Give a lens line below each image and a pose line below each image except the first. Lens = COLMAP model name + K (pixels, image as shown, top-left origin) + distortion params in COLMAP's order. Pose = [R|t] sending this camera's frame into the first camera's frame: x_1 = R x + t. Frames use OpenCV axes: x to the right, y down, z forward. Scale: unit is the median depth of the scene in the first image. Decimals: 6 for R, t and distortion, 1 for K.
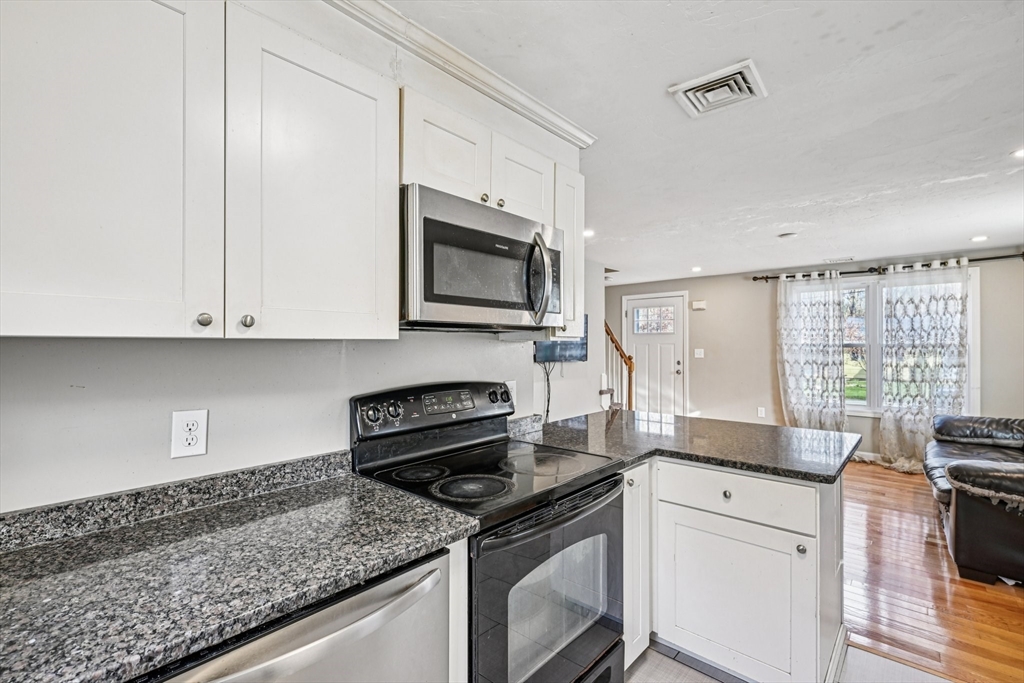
lens RADIAL K [[456.3, 0, 512.0], [0, 456.3, 341.5], [0, 0, 1]] dist [0.000578, 0.000467]
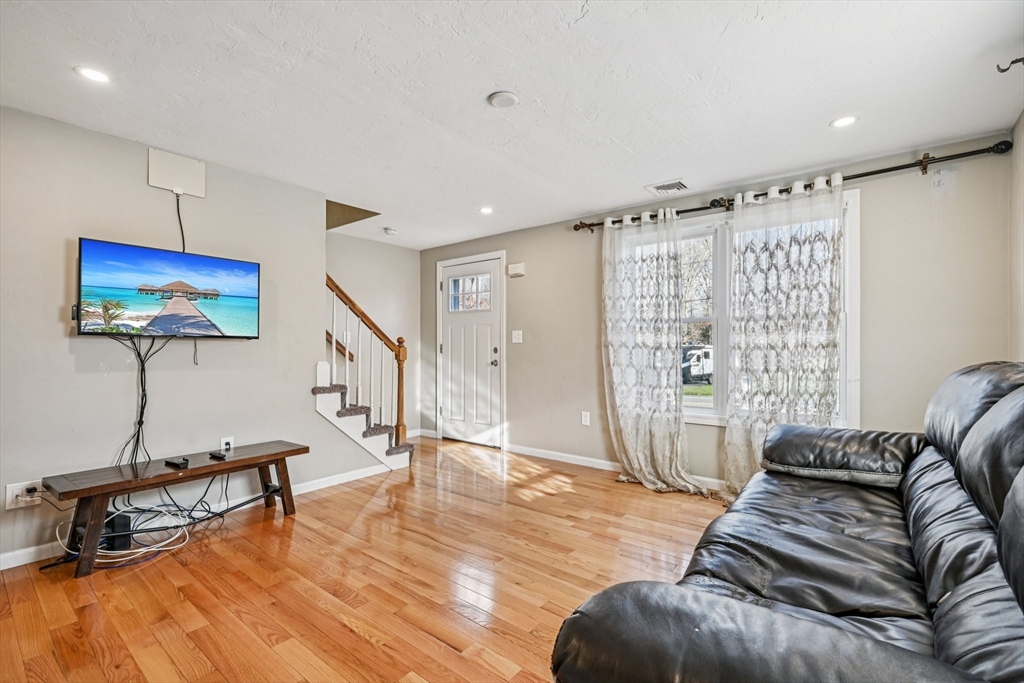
lens RADIAL K [[456.4, 0, 510.9], [0, 456.4, 344.6], [0, 0, 1]] dist [0.000671, -0.000066]
pose [[0.998729, 0.000214, 0.050406, 0.476812], [-0.000391, 0.999994, 0.003501, 0.047338], [-0.050405, -0.003516, 0.998723, 0.366862]]
